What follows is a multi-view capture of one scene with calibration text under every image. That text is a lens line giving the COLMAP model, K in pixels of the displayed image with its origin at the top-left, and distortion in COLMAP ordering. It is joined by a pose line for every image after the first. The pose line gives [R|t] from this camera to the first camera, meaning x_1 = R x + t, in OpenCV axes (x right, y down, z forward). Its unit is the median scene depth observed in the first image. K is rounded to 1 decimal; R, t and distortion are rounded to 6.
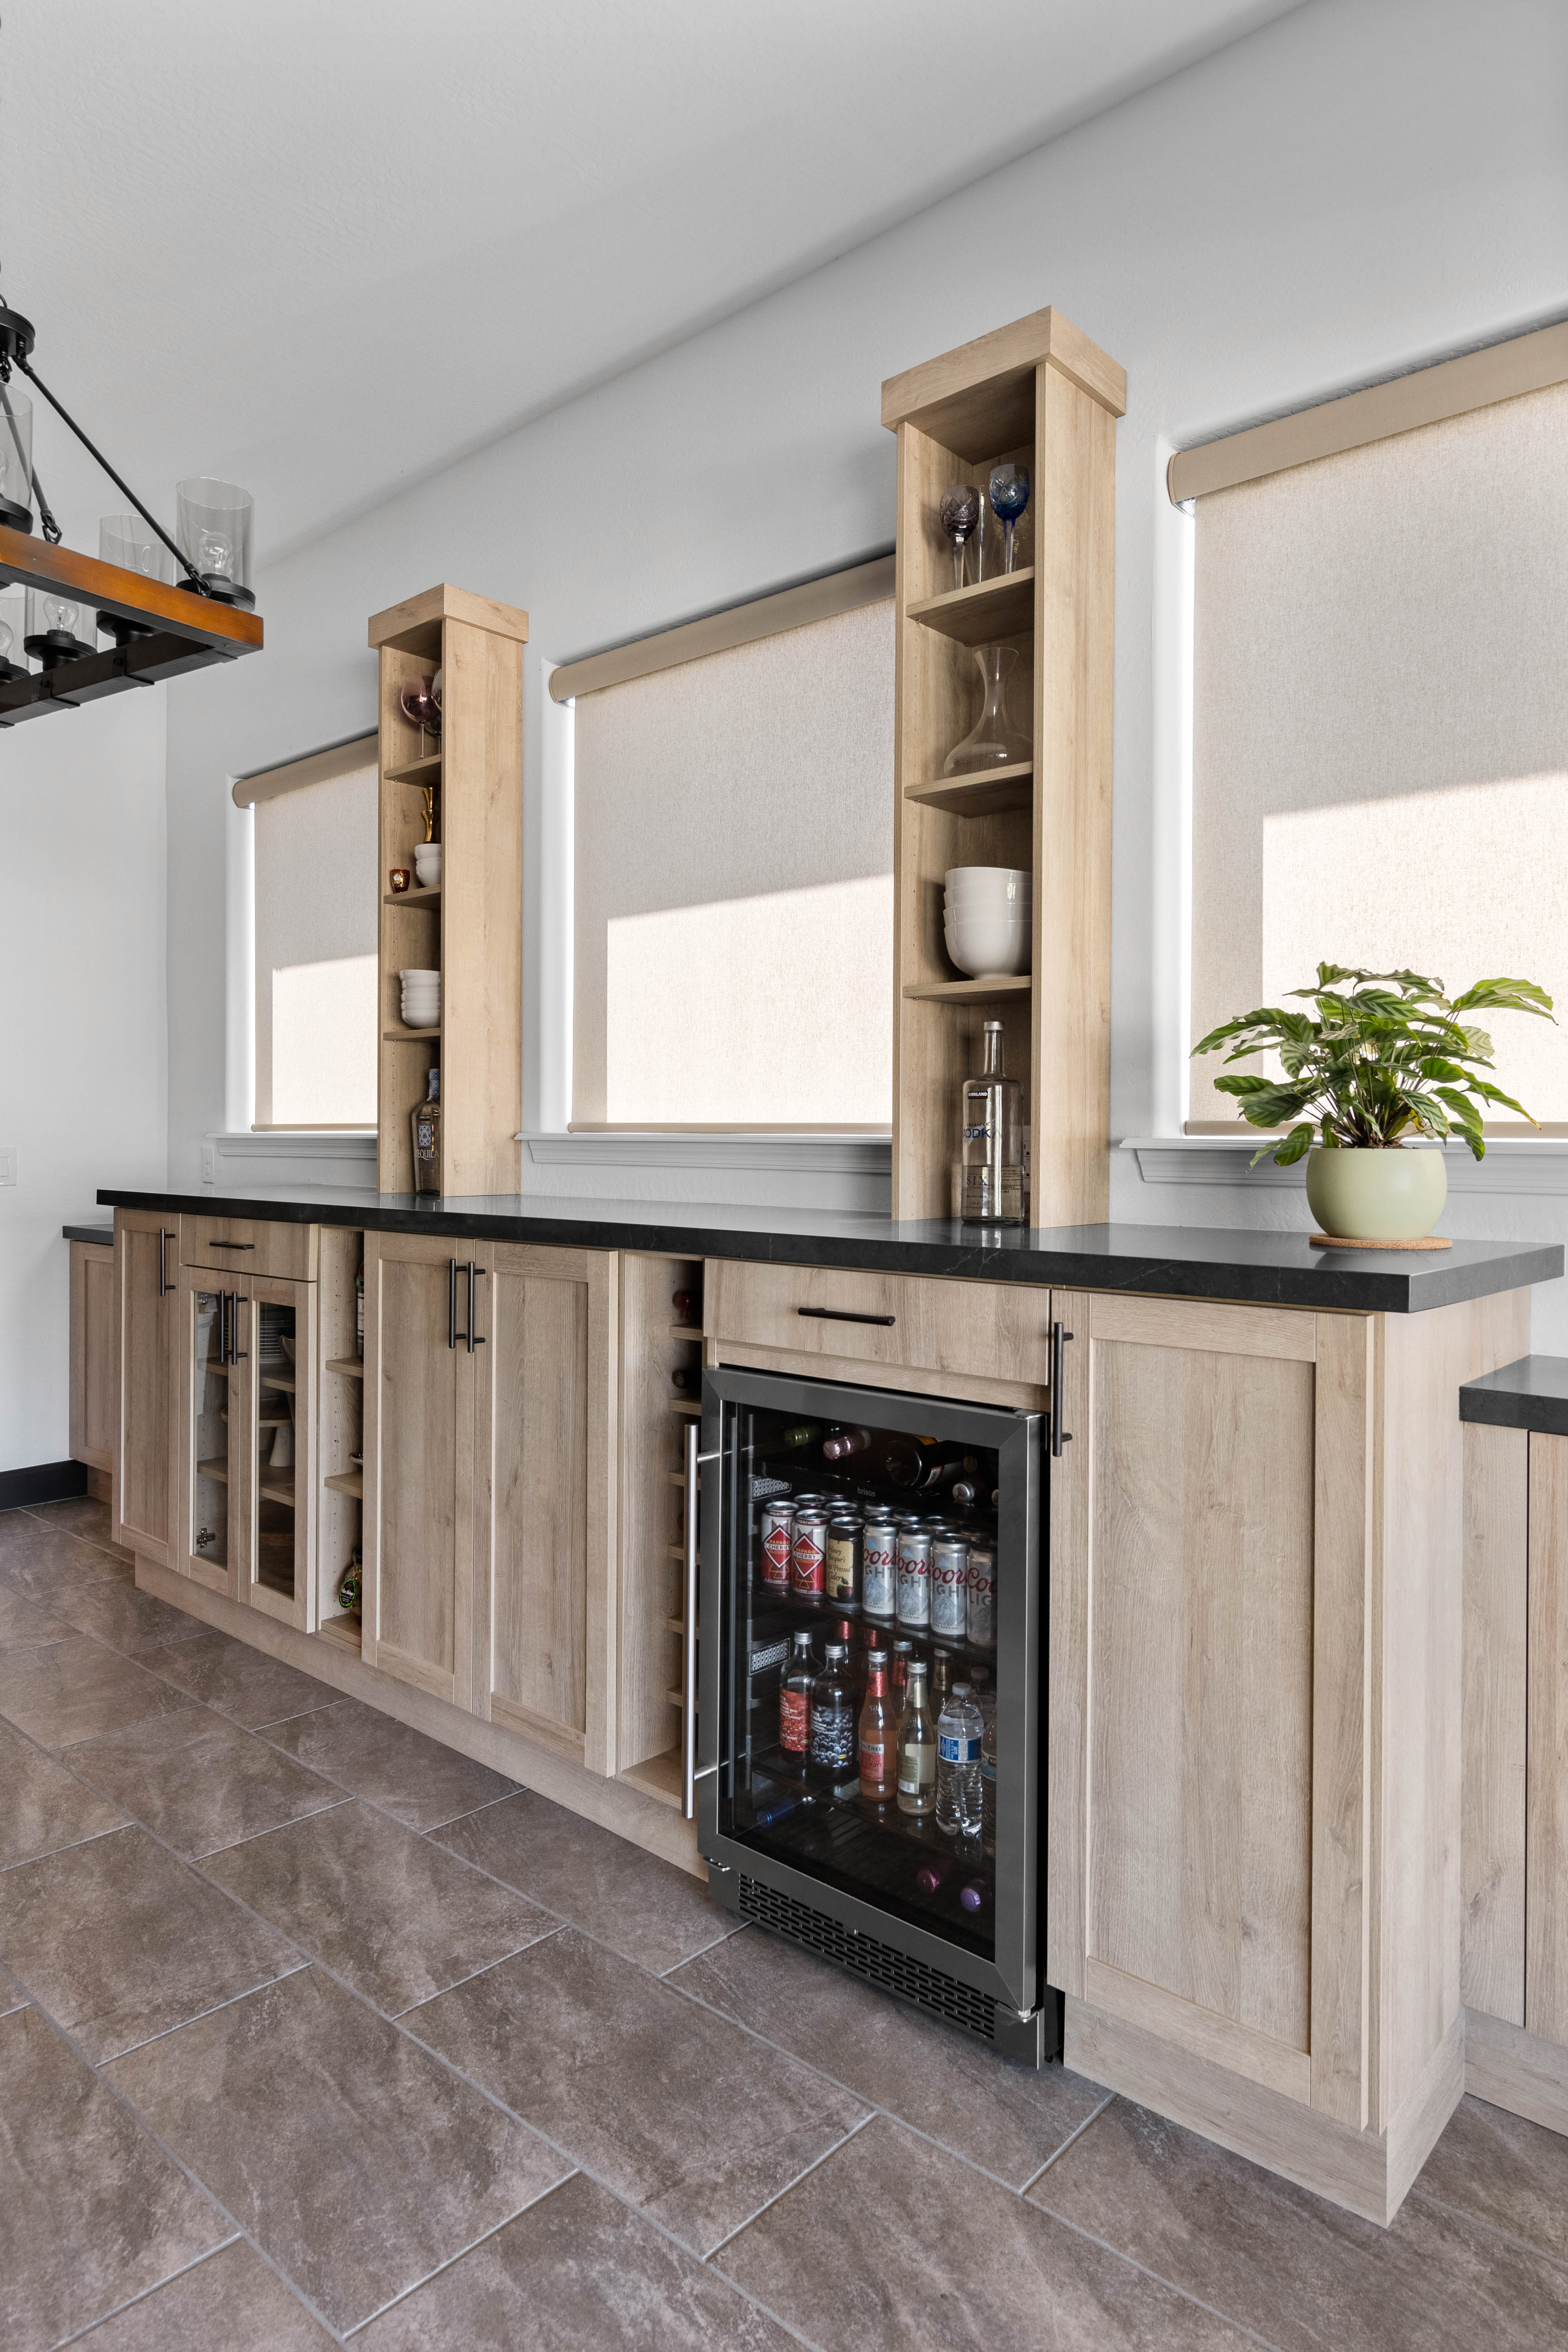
lens RADIAL K [[1379.7, 0, 790.1], [0, 1379.7, 1144.4], [0, 0, 1]] dist [0.004770, 0.000439]
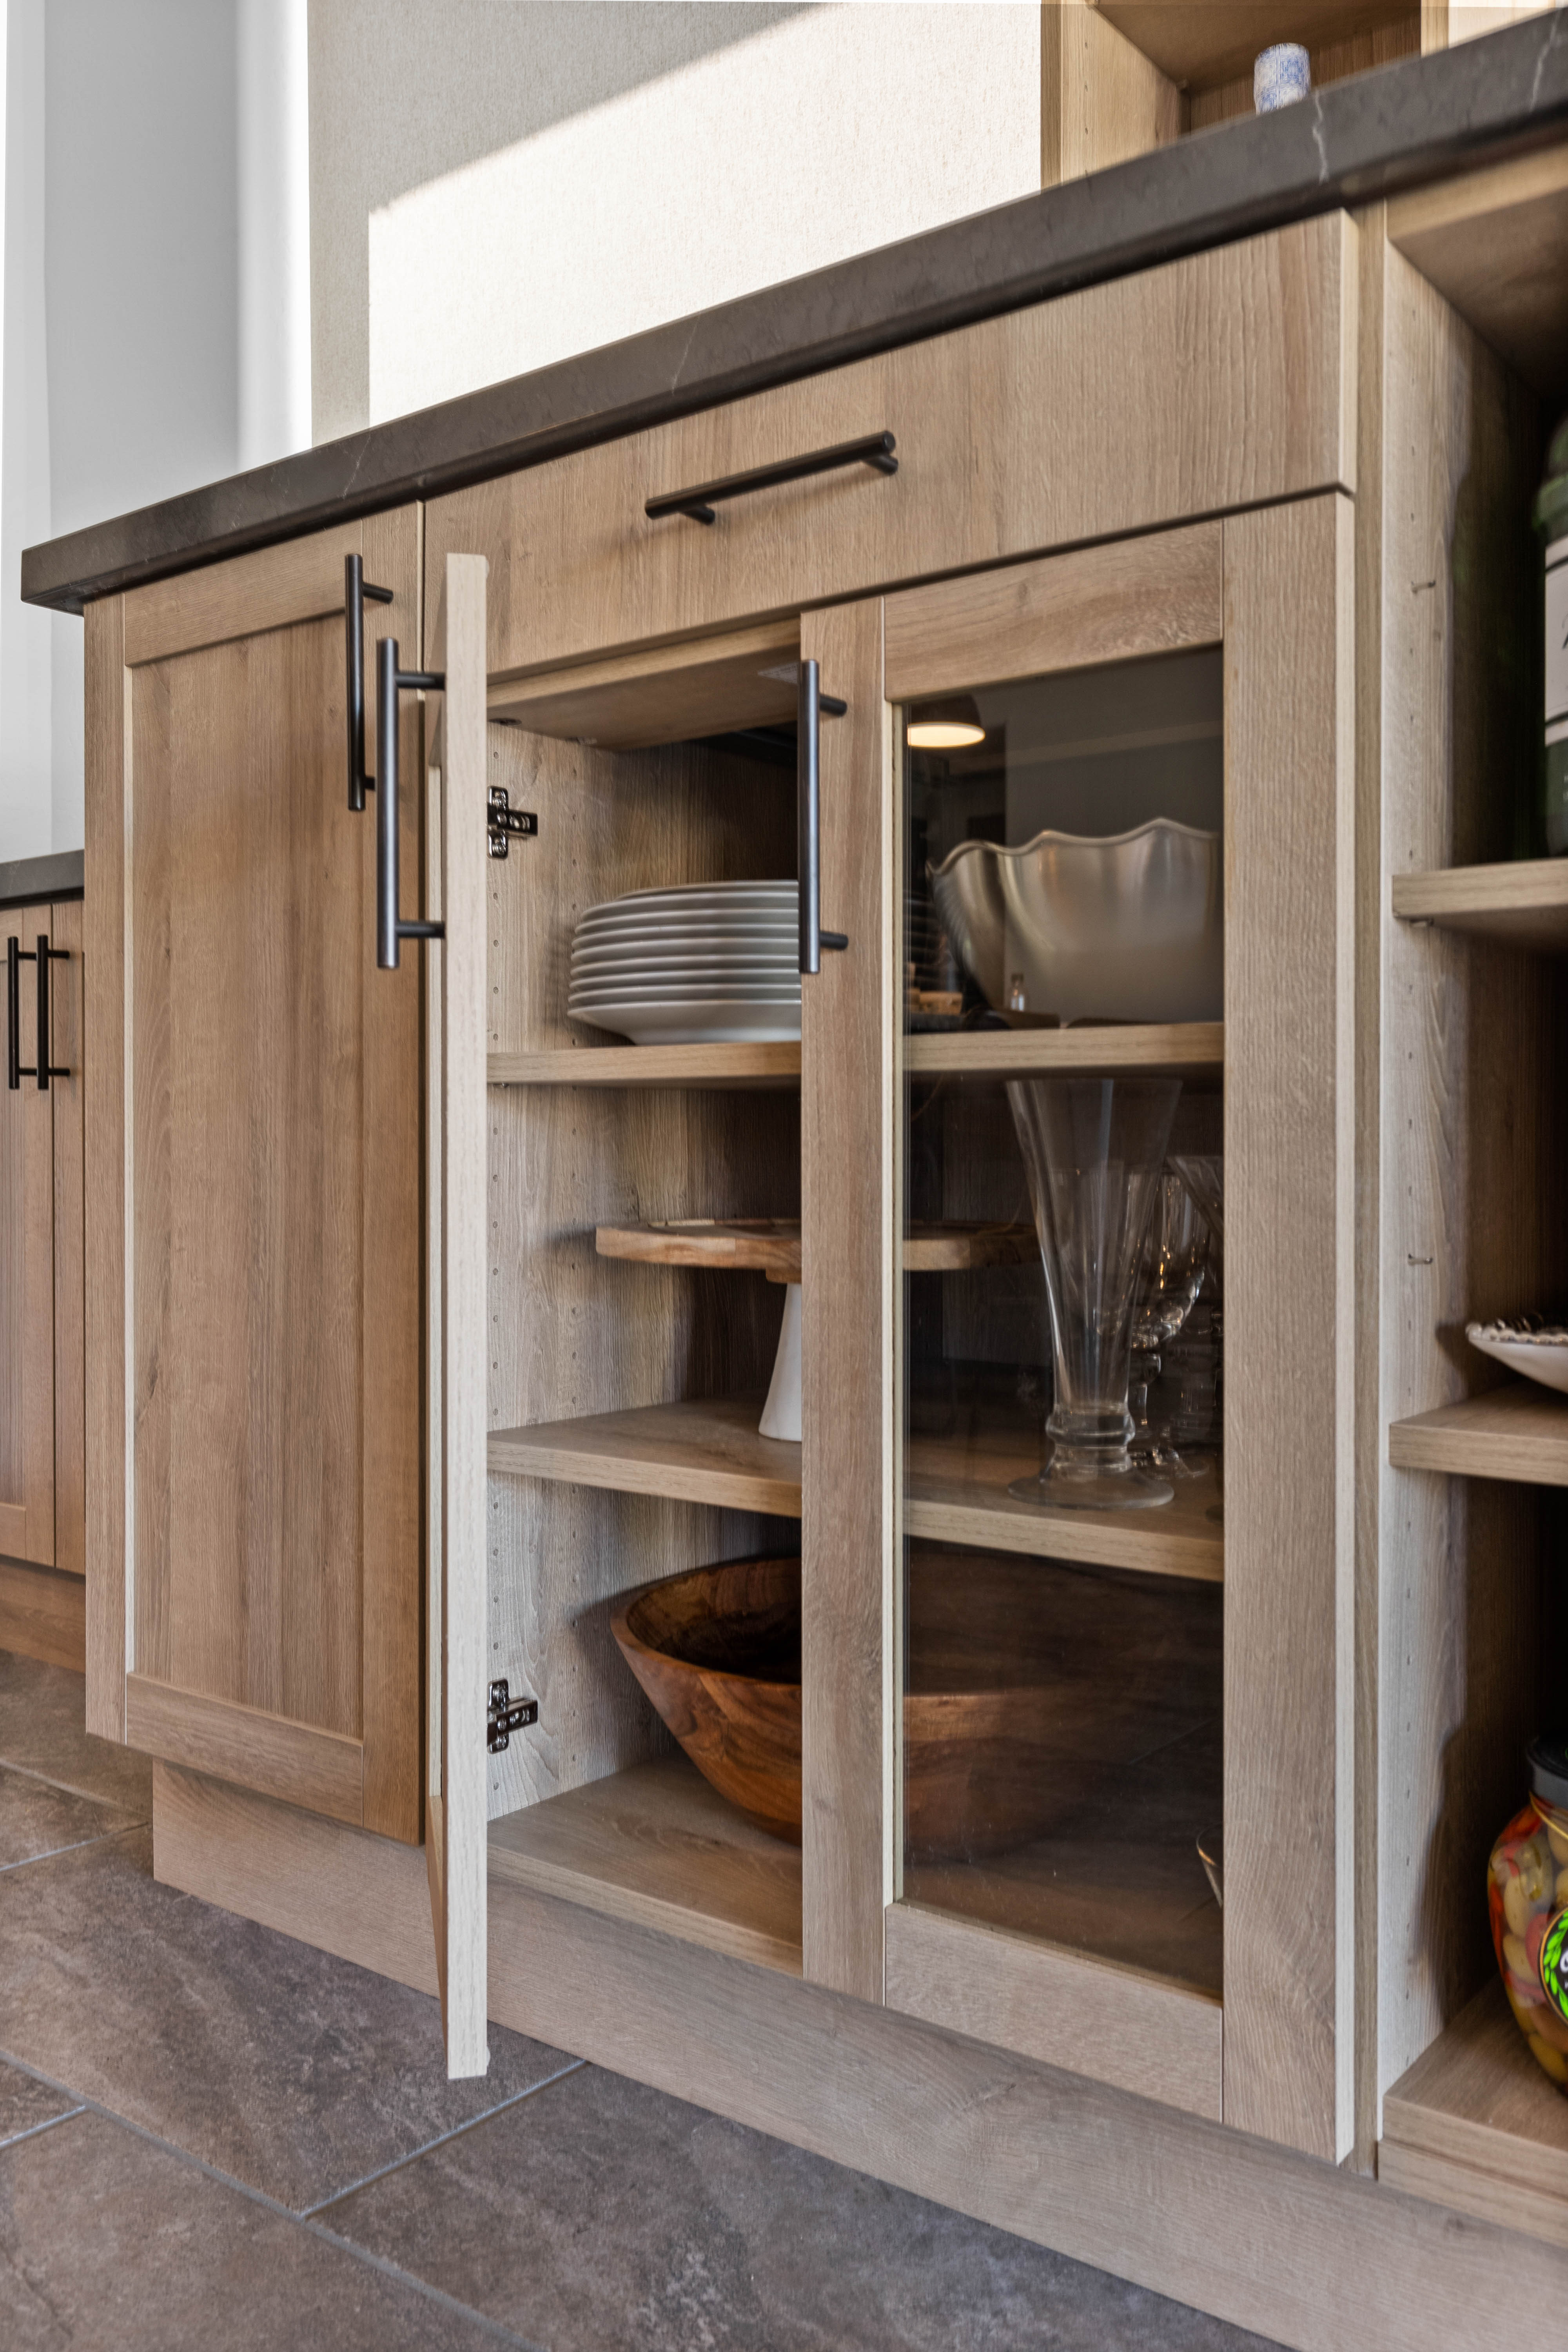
lens RADIAL K [[1862.1, 0, 786.4], [0, 1862.1, 1157.5], [0, 0, 1]] dist [-0.001044, -0.001265]
pose [[0.996991, -0.002139, 0.077482, -0.604179], [0.001976, 0.999996, 0.002177, 0.266010], [-0.077487, -0.002017, 0.996991, 0.962104]]
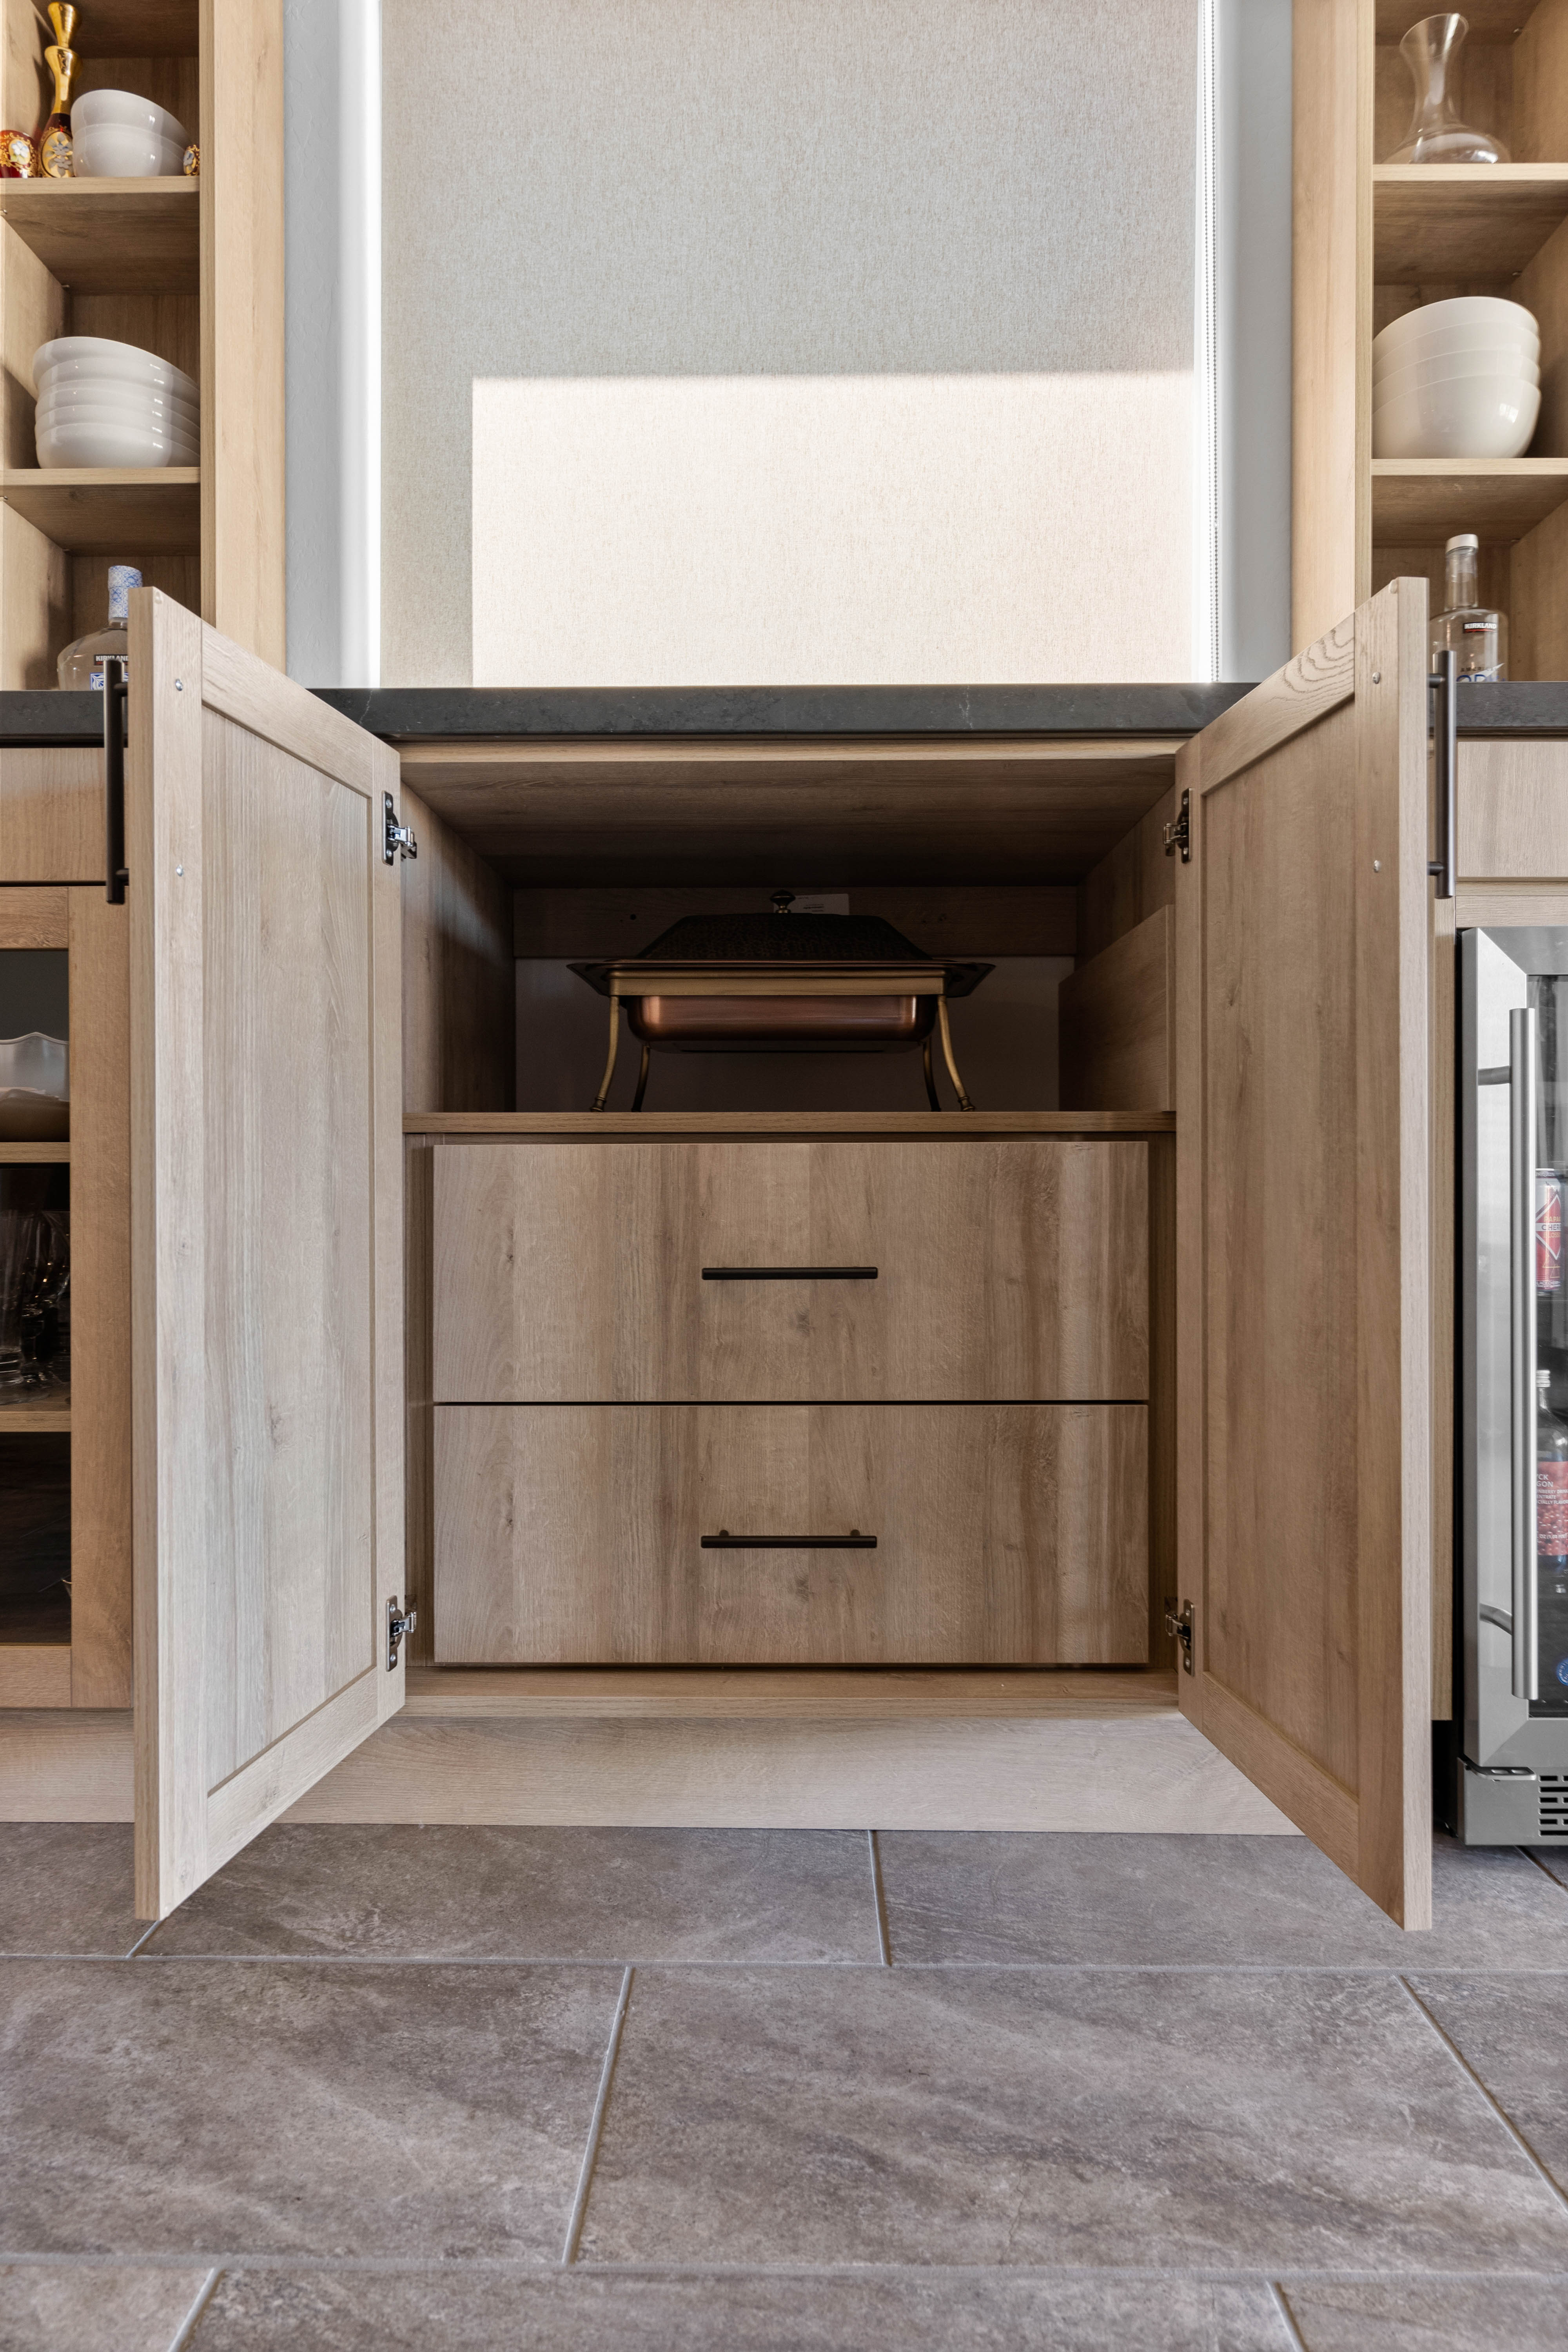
lens RADIAL K [[1429.7, 0, 775.7], [0, 1429.7, 1165.7], [0, 0, 1]] dist [0.004433, 0.002920]
pose [[0.755277, -0.004588, 0.655390, -0.648935], [0.006557, 0.999978, -0.000555, 0.249834], [-0.655373, 0.004716, 0.755291, 0.710122]]
